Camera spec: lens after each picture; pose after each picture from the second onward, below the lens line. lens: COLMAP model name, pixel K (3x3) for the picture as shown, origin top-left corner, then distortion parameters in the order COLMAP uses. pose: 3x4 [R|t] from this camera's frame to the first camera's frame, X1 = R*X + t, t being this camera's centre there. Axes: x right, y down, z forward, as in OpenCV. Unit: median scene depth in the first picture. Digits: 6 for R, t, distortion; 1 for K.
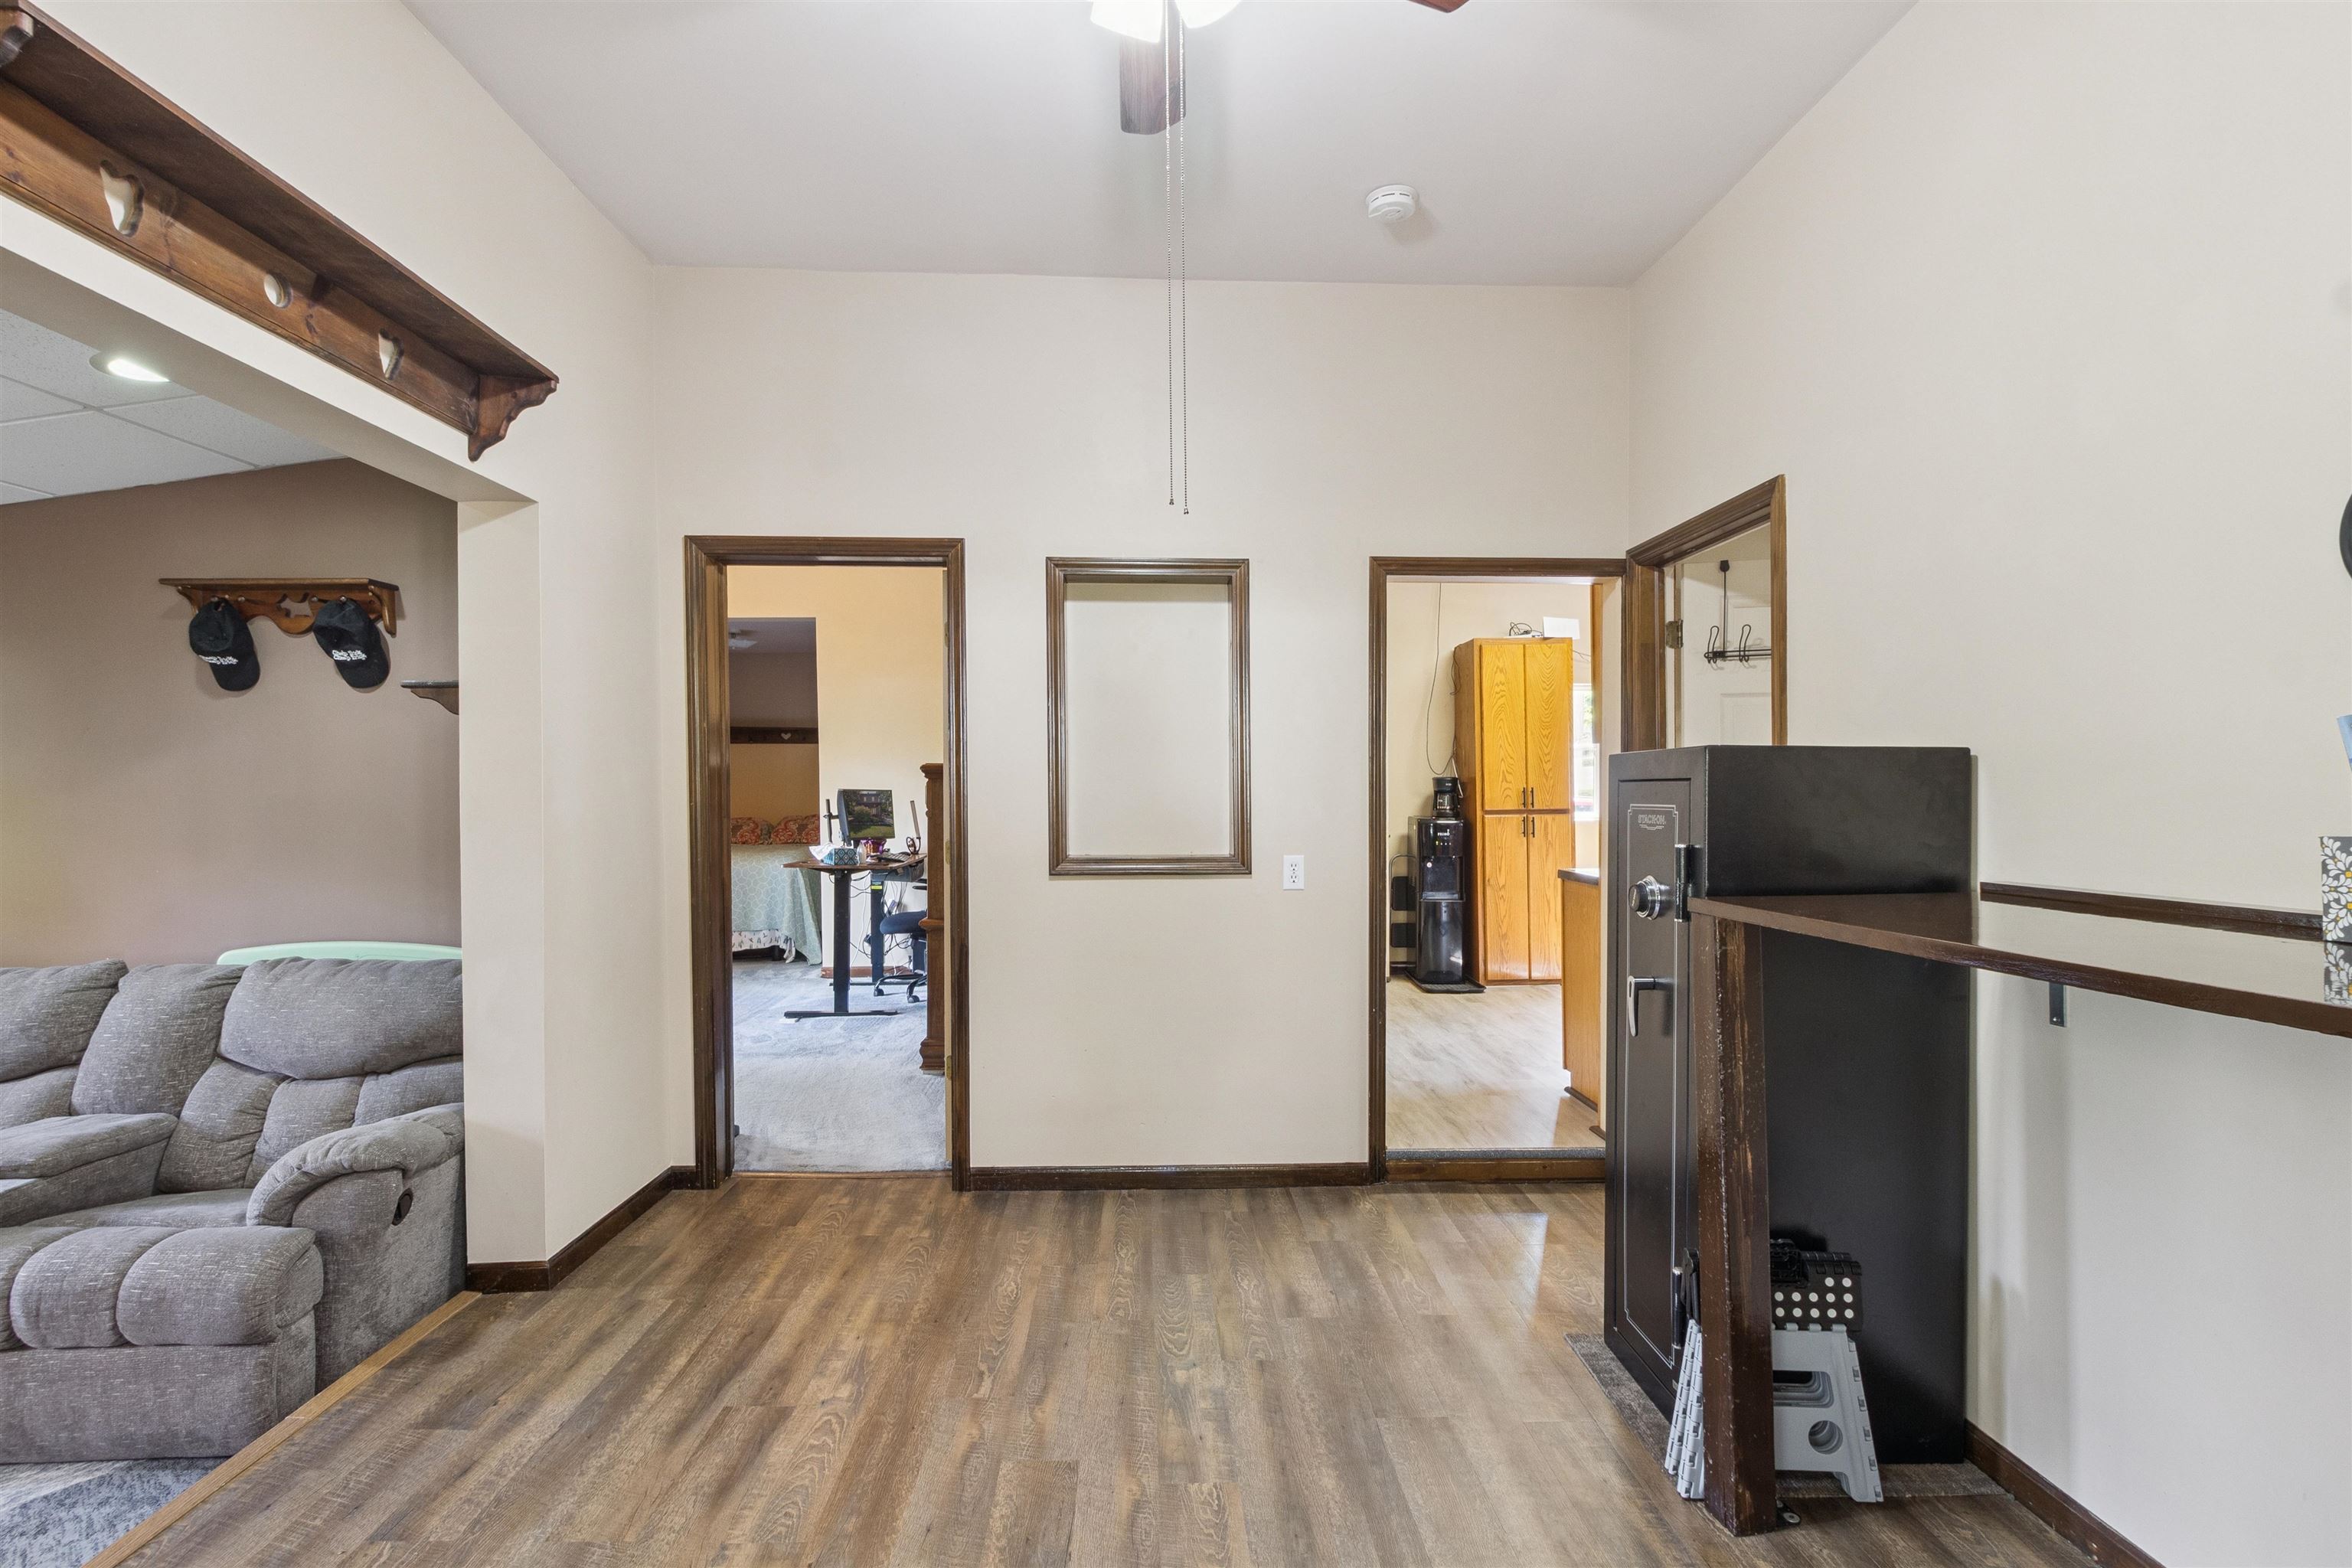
lens RADIAL K [[1105.2, 0, 1171.0], [0, 1105.2, 794.1], [0, 0, 1]] dist [0.005360, -0.000082]
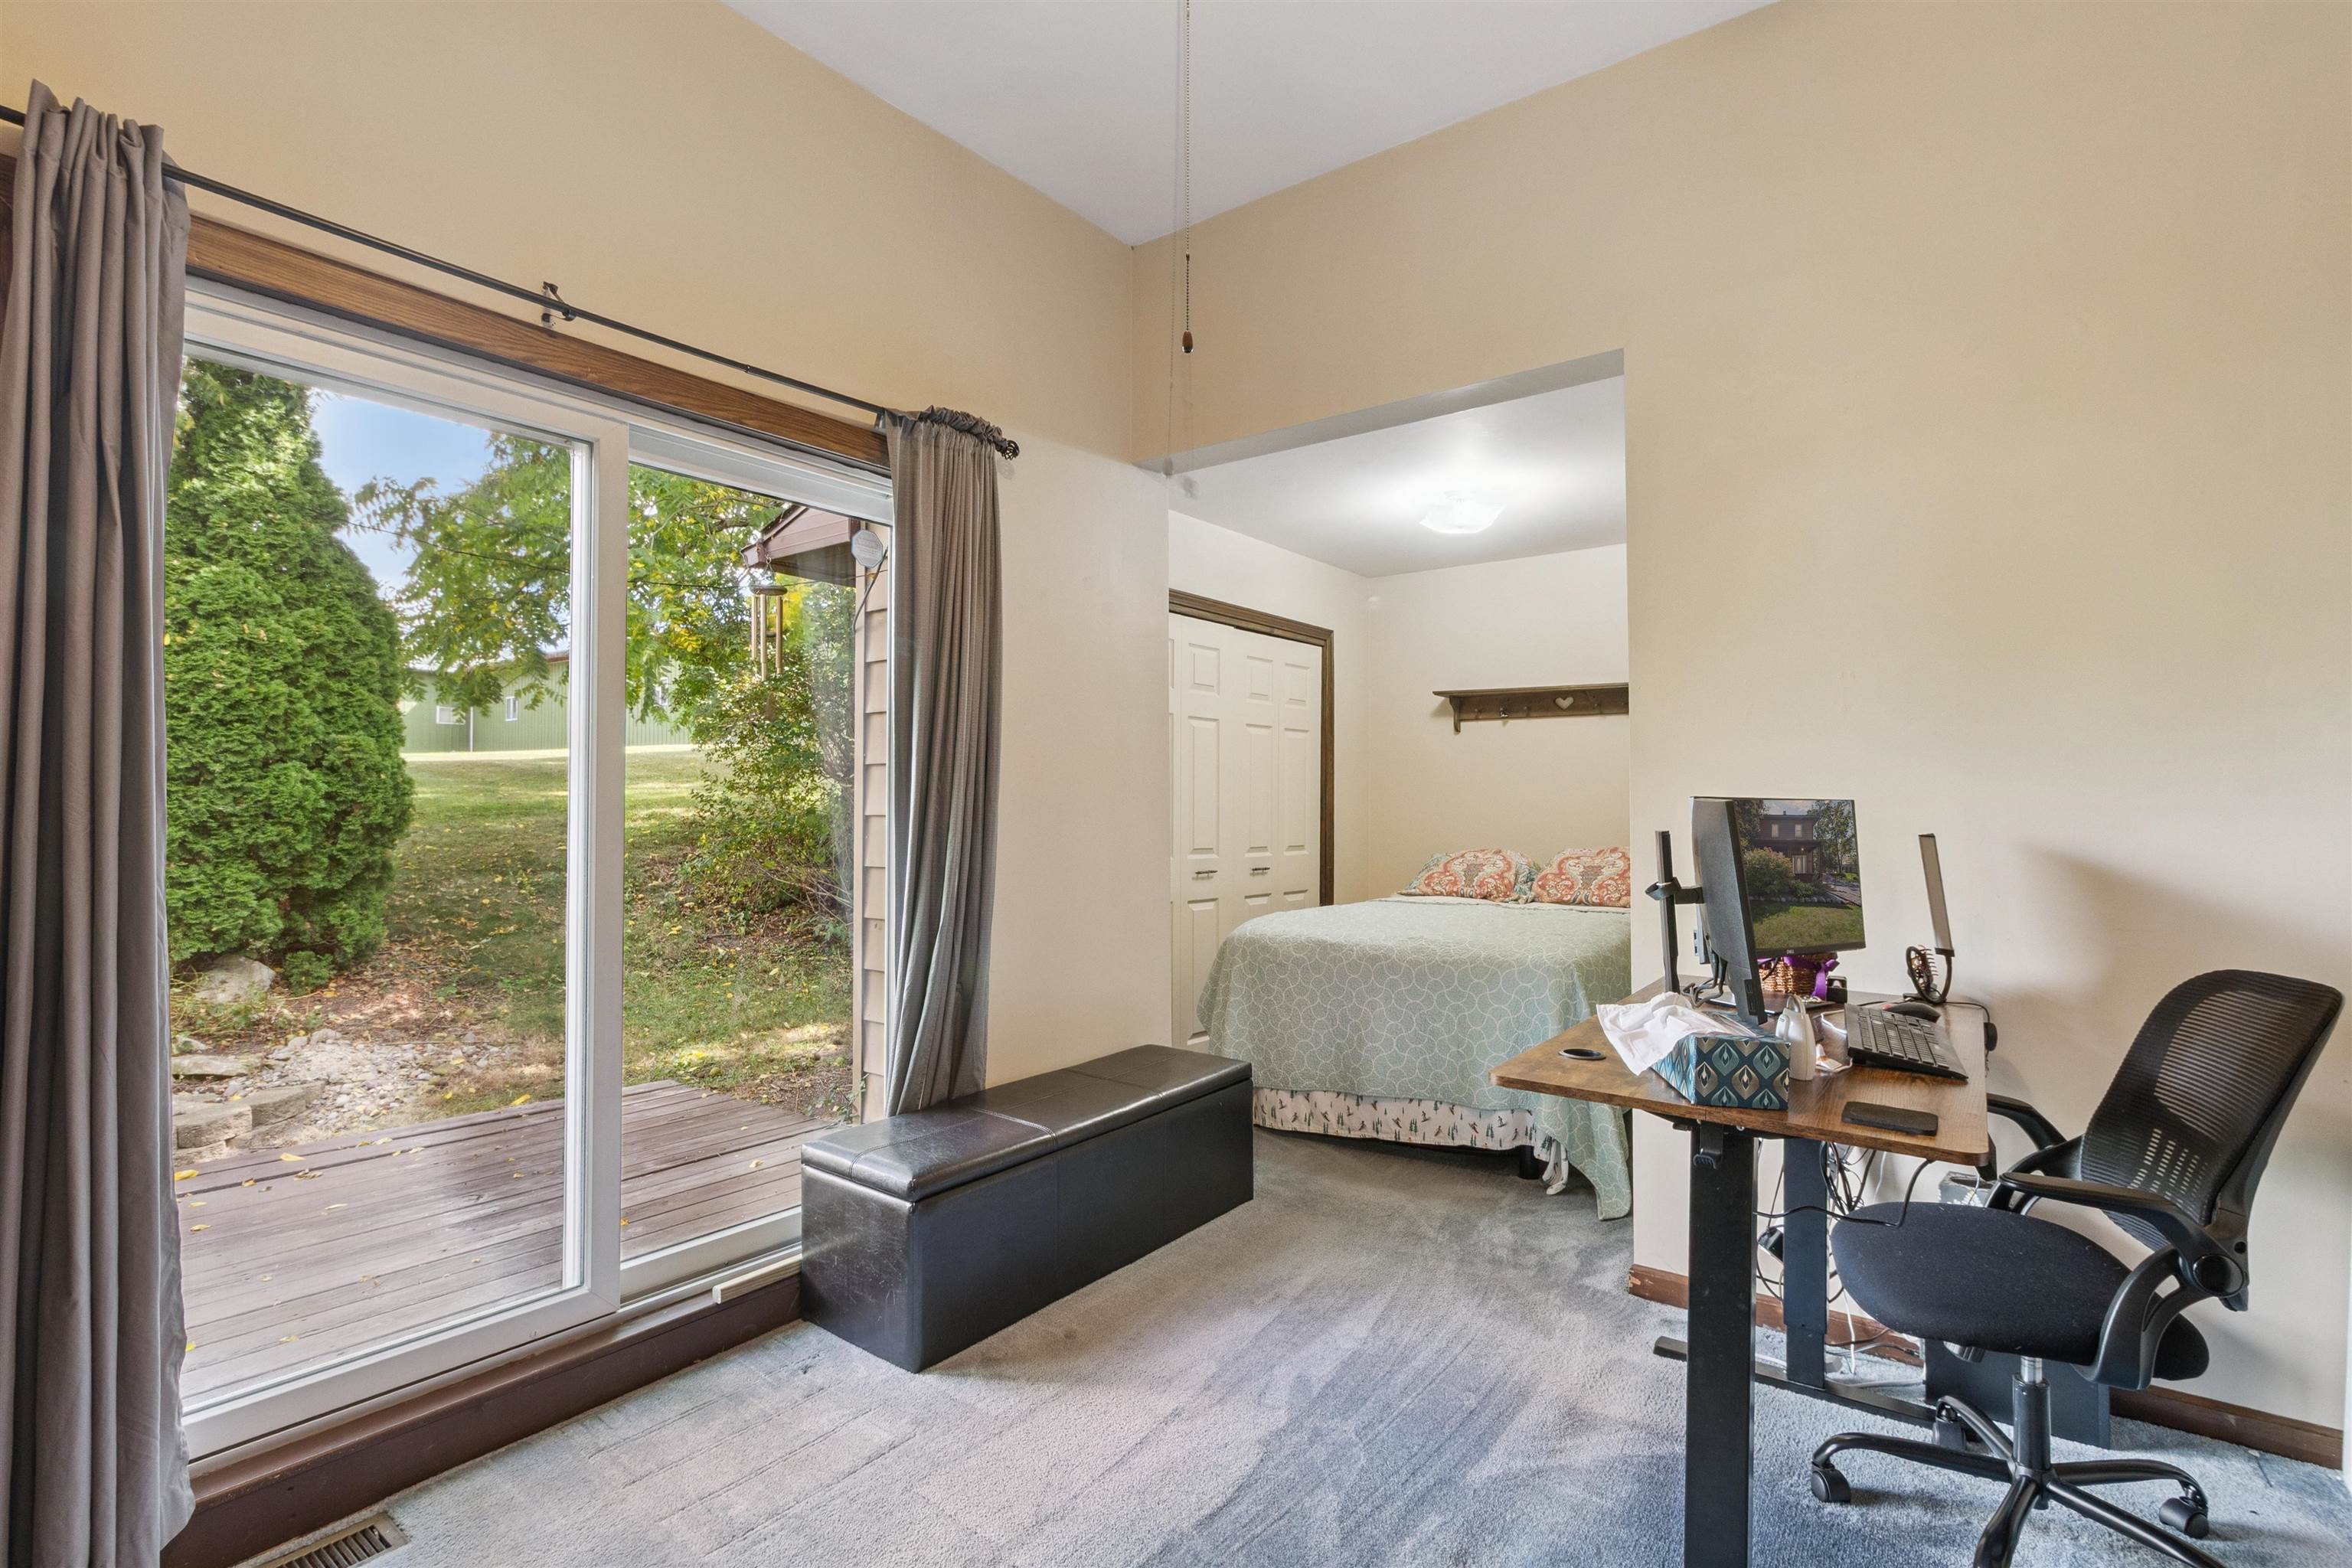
lens RADIAL K [[1105.2, 0, 1186.8], [0, 1105.2, 799.6], [0, 0, 1]] dist [0.005360, -0.000082]
pose [[0.775828, 0.006525, -0.630910, -0.199356], [-0.009420, 0.999955, -0.001242, -0.002292], [0.630874, 0.006907, 0.775855, 0.618416]]
